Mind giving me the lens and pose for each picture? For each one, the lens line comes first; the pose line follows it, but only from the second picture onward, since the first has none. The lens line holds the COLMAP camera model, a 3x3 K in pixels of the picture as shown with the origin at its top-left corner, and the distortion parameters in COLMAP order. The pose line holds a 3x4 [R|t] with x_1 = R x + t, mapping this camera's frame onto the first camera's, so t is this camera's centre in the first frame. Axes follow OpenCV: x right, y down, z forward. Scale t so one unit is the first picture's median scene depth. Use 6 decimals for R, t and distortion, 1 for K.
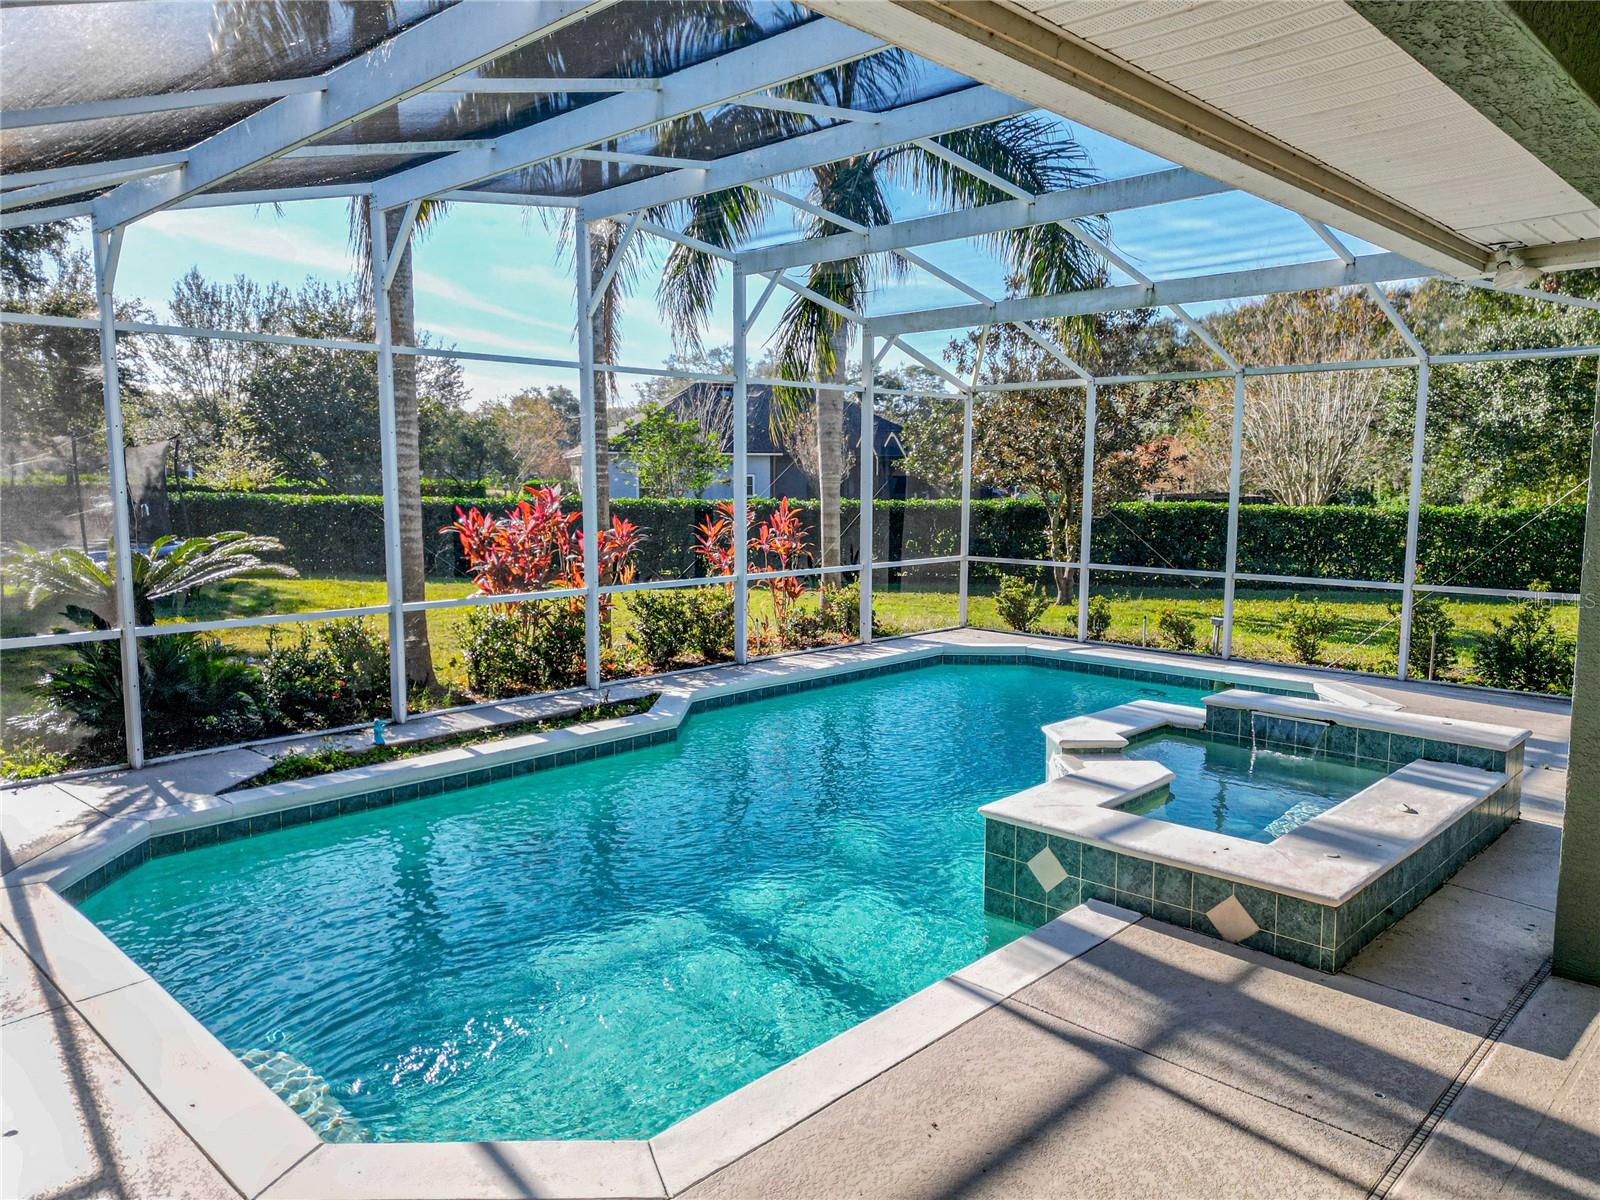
lens RADIAL K [[1133.9, 0, 808.1], [0, 1133.9, 595.8], [0, 0, 1]] dist [0.077767, -0.085304]
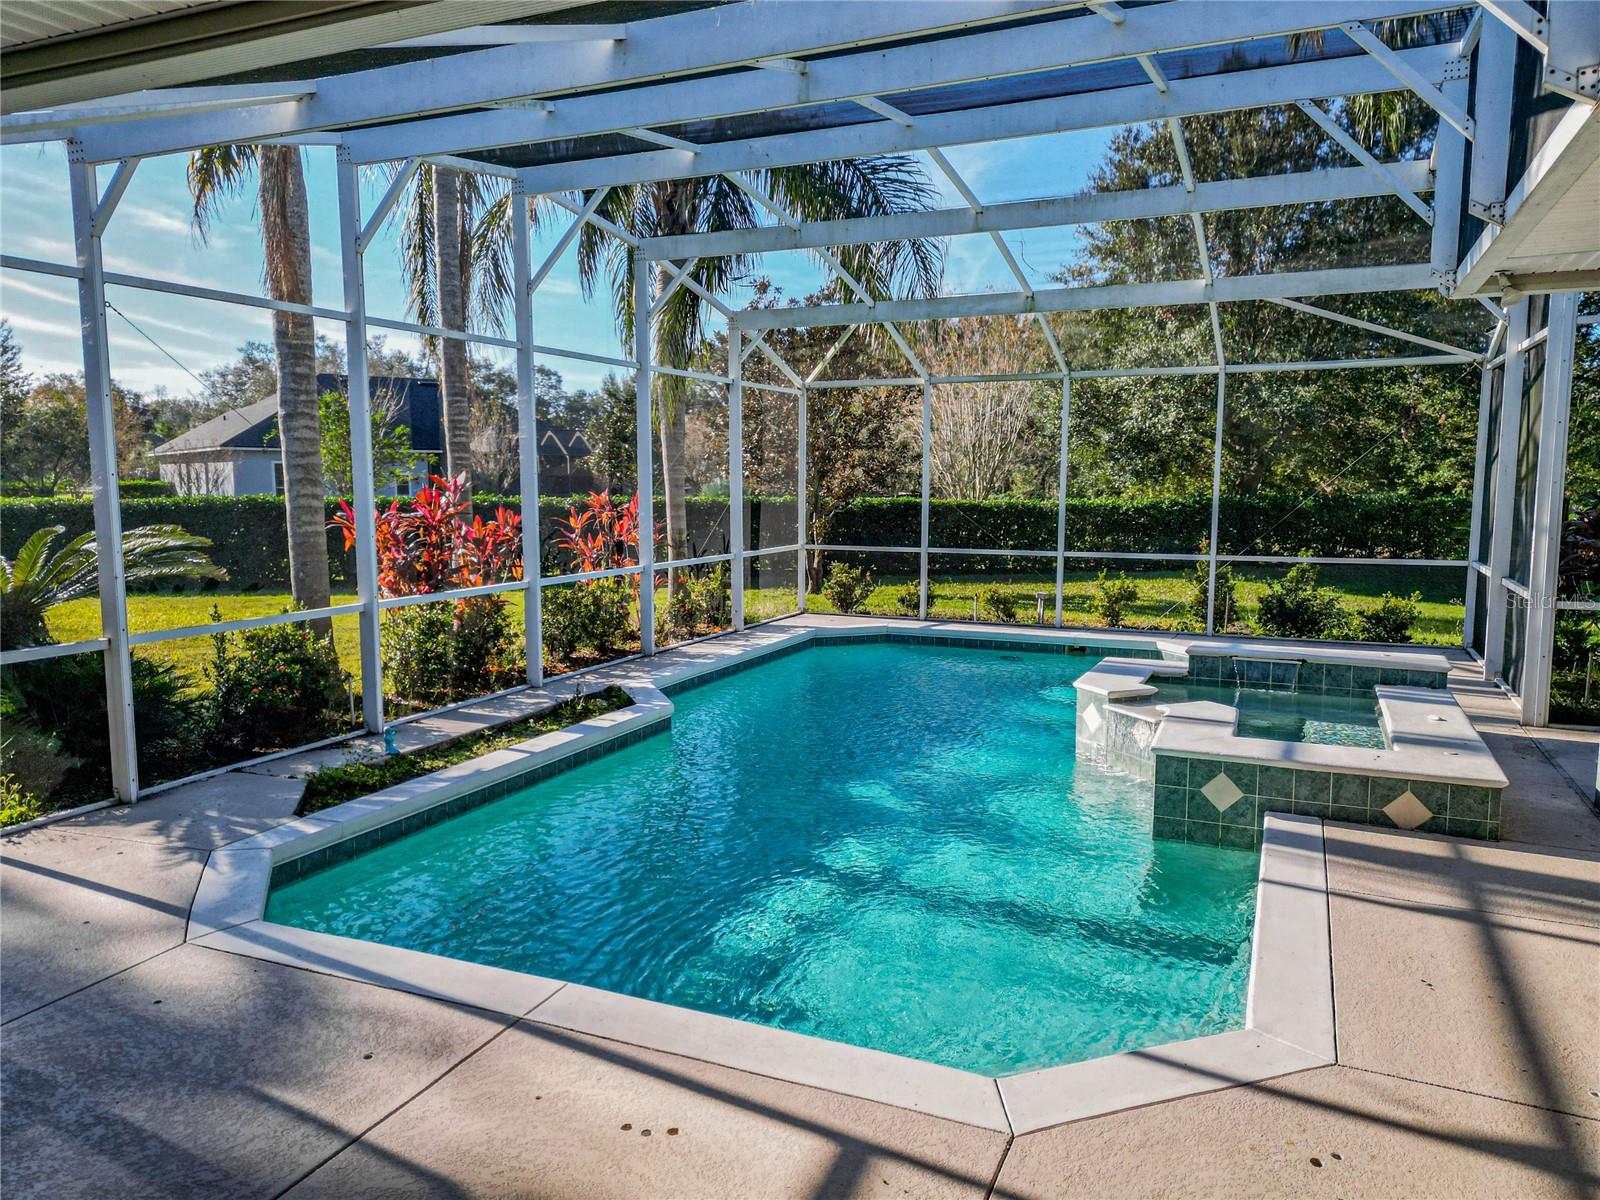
lens RADIAL K [[1126.3, 0, 808.3], [0, 1126.3, 598.0], [0, 0, 1]] dist [0.074364, -0.074952]
pose [[0.940091, -0.039522, 0.338625, -0.430582], [0.039649, 0.999192, 0.006546, 0.015533], [-0.338610, 0.007272, 0.940899, 0.047449]]
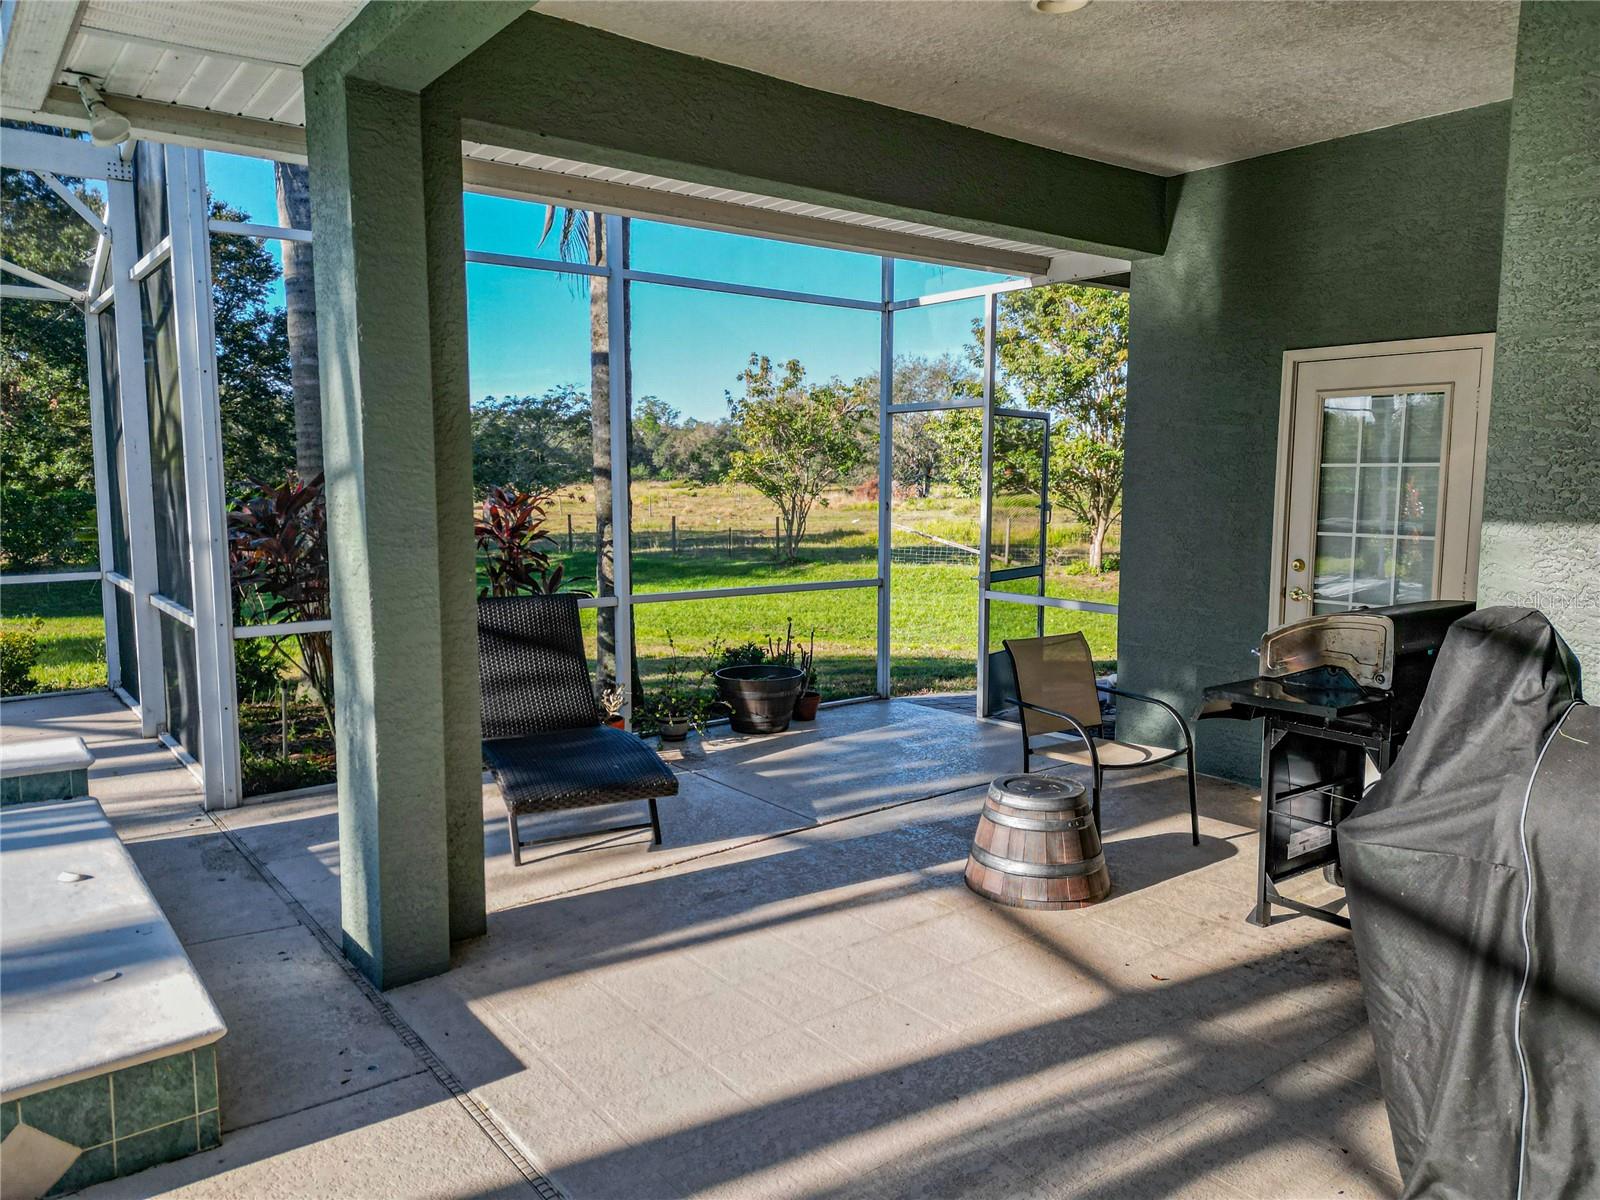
lens RADIAL K [[1126.3, 0, 808.3], [0, 1126.3, 598.0], [0, 0, 1]] dist [0.074364, -0.074952]
pose [[0.146826, -0.111208, 0.982891, -0.060712], [0.105582, 0.989745, 0.096212, -0.000576], [-0.983511, 0.089649, 0.157062, 0.353178]]
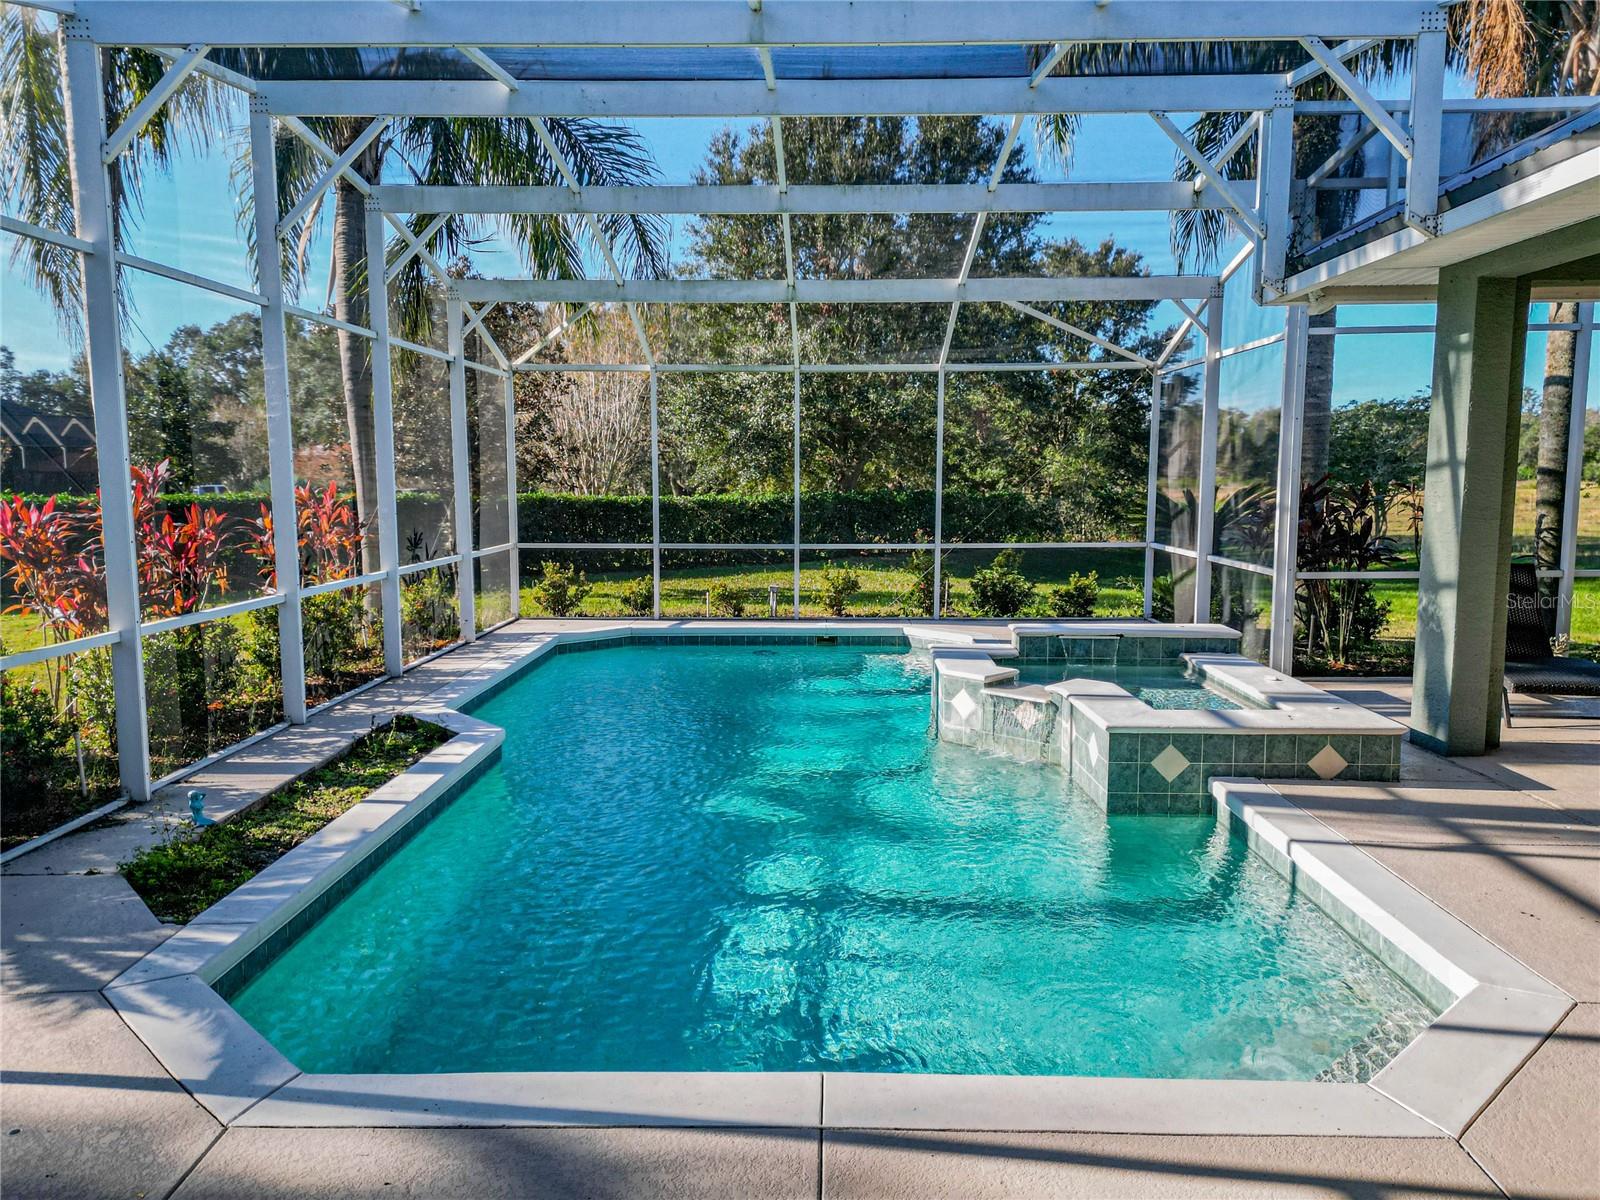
lens RADIAL K [[1126.3, 0, 808.3], [0, 1126.3, 598.0], [0, 0, 1]] dist [0.074364, -0.074952]
pose [[0.734555, -0.078786, 0.673960, -0.662347], [0.077595, 0.996474, 0.031915, -0.001361], [-0.674098, 0.028853, 0.738078, 0.282109]]
